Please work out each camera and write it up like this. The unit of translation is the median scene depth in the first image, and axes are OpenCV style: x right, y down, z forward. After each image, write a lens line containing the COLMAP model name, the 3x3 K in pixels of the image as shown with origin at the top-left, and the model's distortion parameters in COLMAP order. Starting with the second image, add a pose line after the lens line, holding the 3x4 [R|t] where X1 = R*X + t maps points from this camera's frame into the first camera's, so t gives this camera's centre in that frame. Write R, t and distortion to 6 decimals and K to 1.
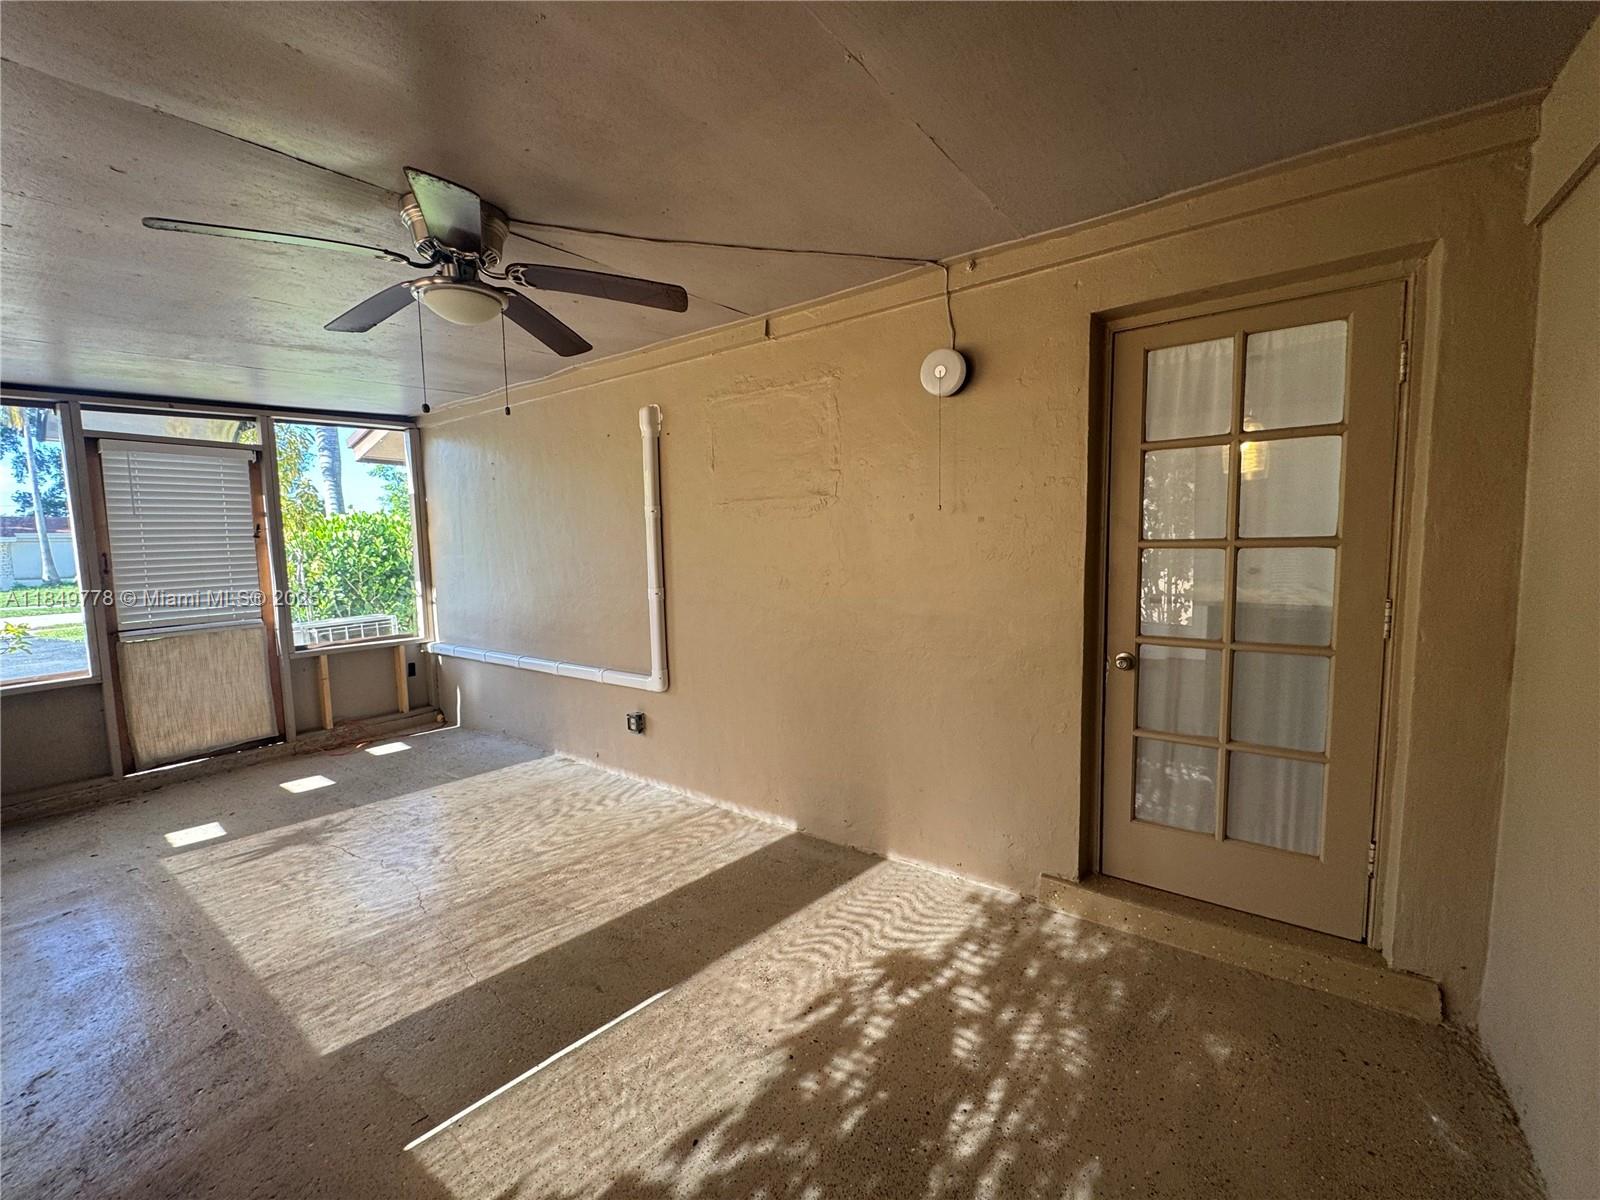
lens RADIAL K [[637.6, 0, 802.1], [0, 637.6, 597.7], [0, 0, 1]] dist [-0.005496, 0.001133]
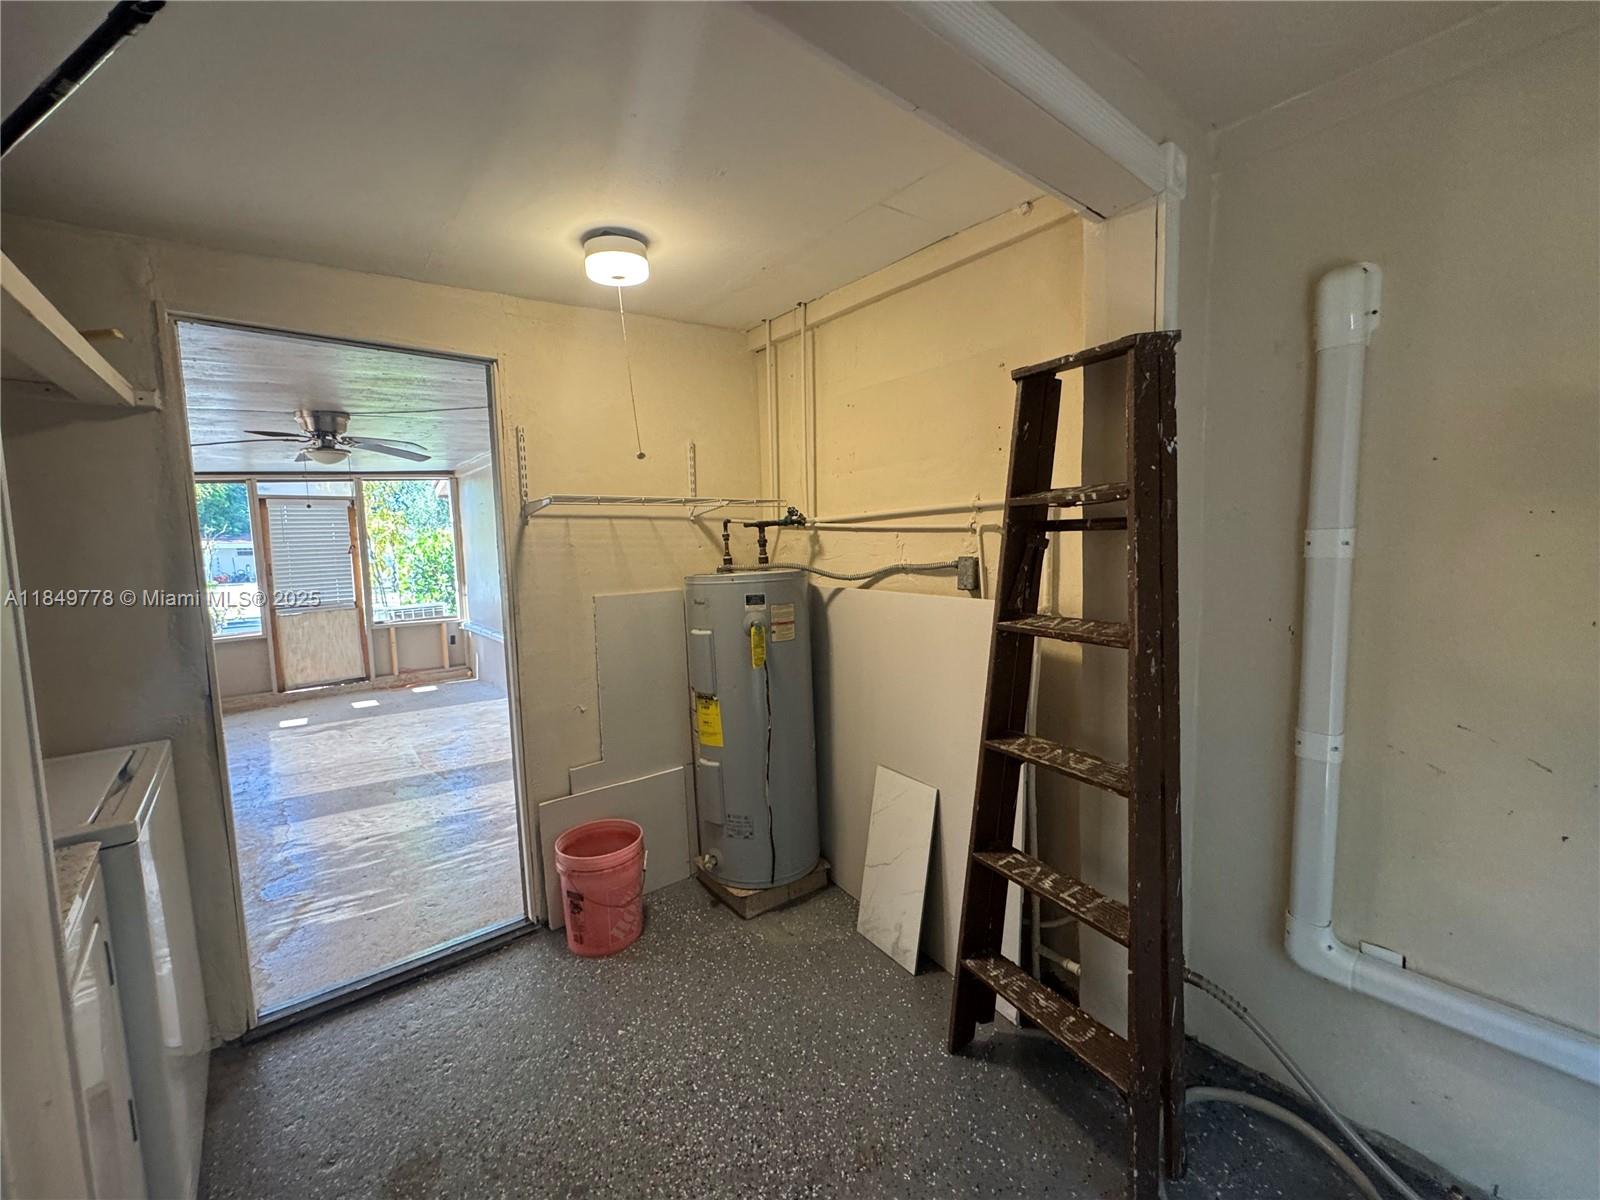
lens RADIAL K [[637.6, 0, 797.1], [0, 637.6, 598.8], [0, 0, 1]] dist [-0.005496, 0.001133]
pose [[0.965006, 0.014616, -0.261821, 0.653537], [-0.012558, 0.999876, 0.009531, -0.008079], [0.261928, -0.005909, 0.965069, -0.264274]]
